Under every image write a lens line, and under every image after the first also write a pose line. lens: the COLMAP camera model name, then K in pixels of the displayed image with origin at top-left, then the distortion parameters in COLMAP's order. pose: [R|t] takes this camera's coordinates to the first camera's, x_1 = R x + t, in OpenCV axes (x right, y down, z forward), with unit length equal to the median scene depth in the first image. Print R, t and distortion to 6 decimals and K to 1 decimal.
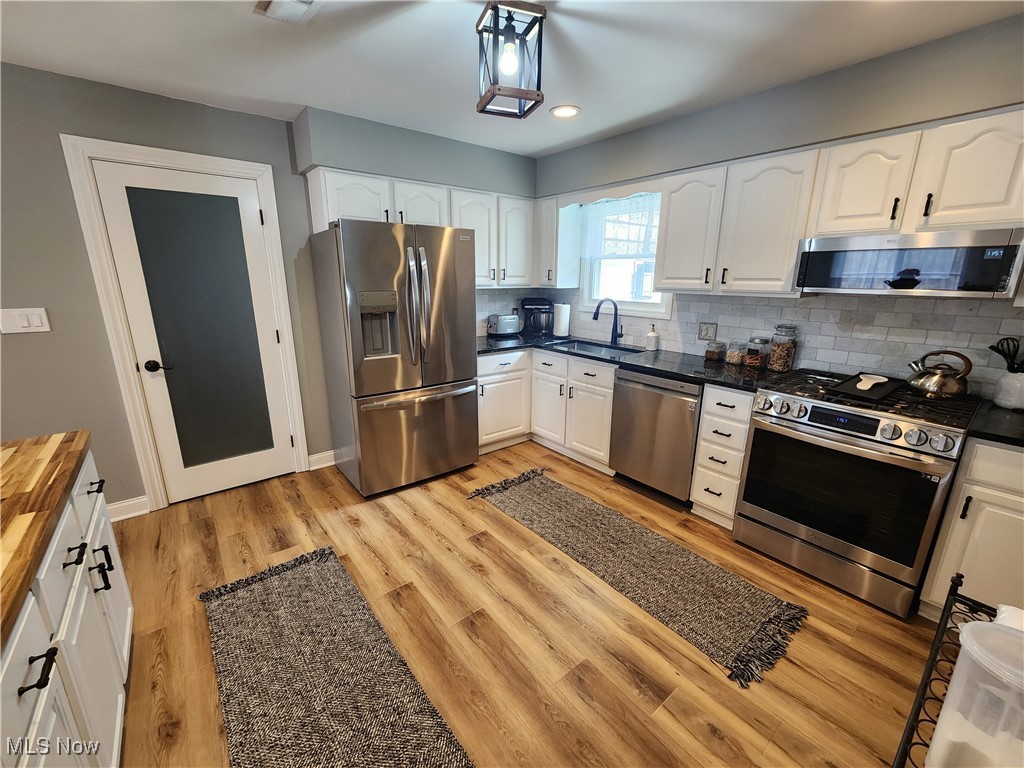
lens RADIAL K [[421.2, 0, 509.9], [0, 421.2, 384.0], [0, 0, 1]] dist [0.006595, -0.000282]
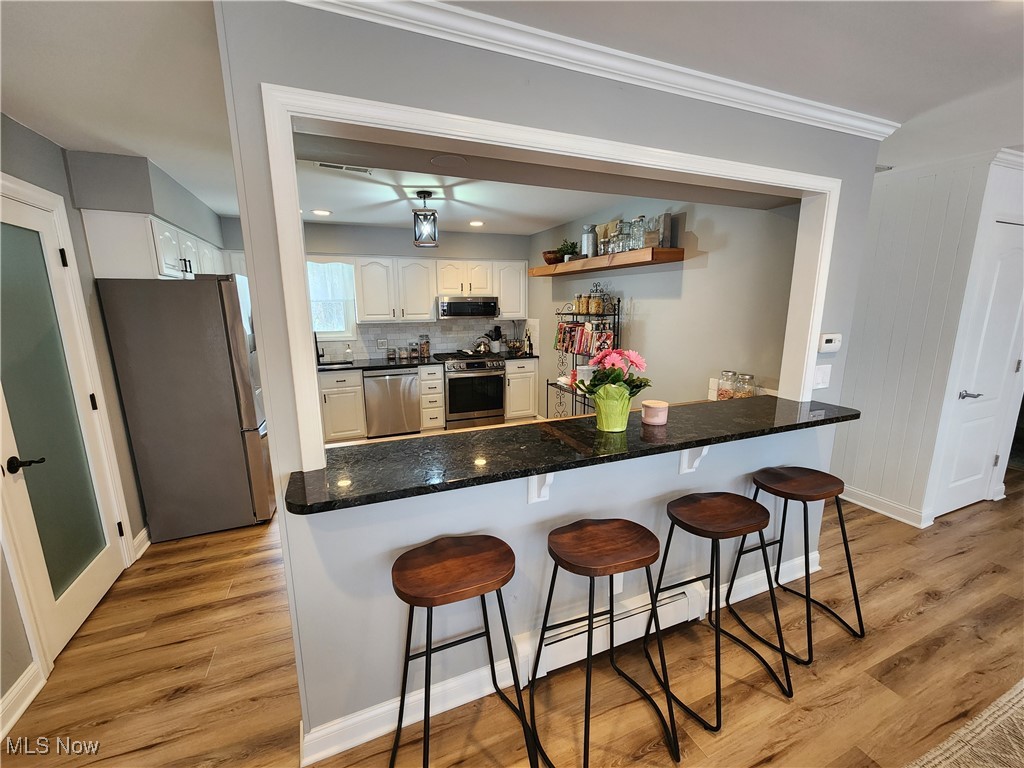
lens RADIAL K [[421.2, 0, 509.9], [0, 421.2, 384.0], [0, 0, 1]] dist [0.006595, -0.000282]
pose [[0.270265, -0.188372, 0.944178, -1.247448], [0.252854, 0.960136, 0.119178, -0.046552], [-0.928990, 0.206530, 0.307121, 0.012488]]
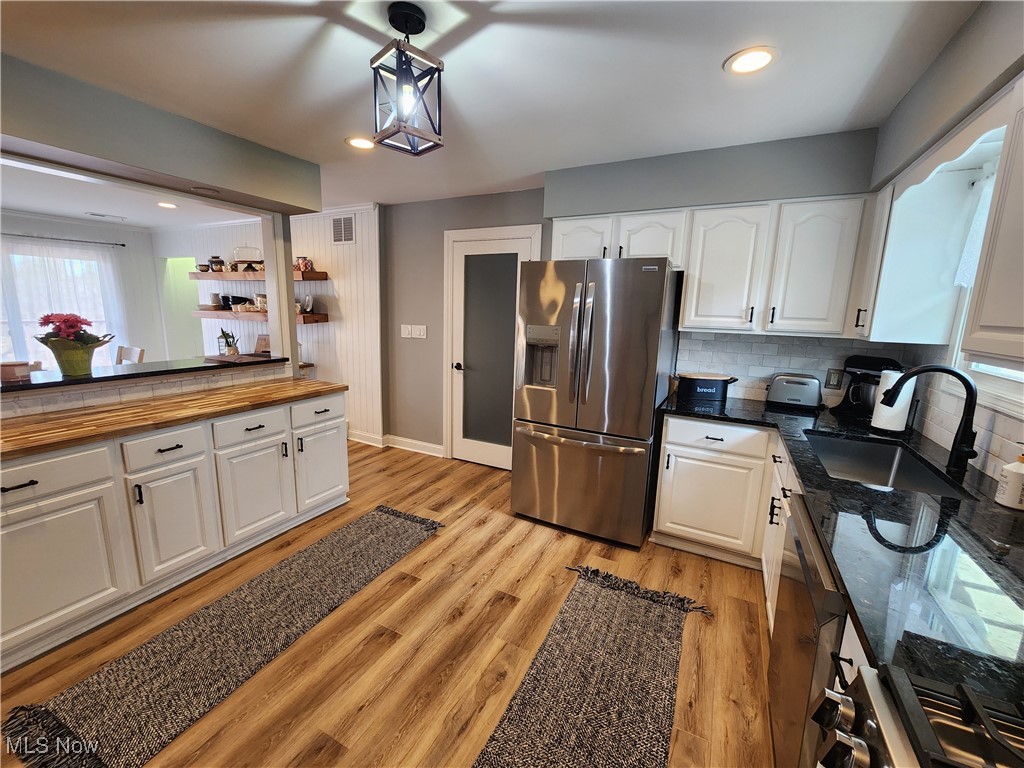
lens RADIAL K [[421.2, 0, 509.9], [0, 421.2, 384.0], [0, 0, 1]] dist [0.006595, -0.000282]
pose [[0.409122, 0.166415, -0.897176, 0.623476], [-0.254177, 0.965097, 0.063106, -0.124889], [0.876363, 0.202224, 0.437141, 0.500963]]
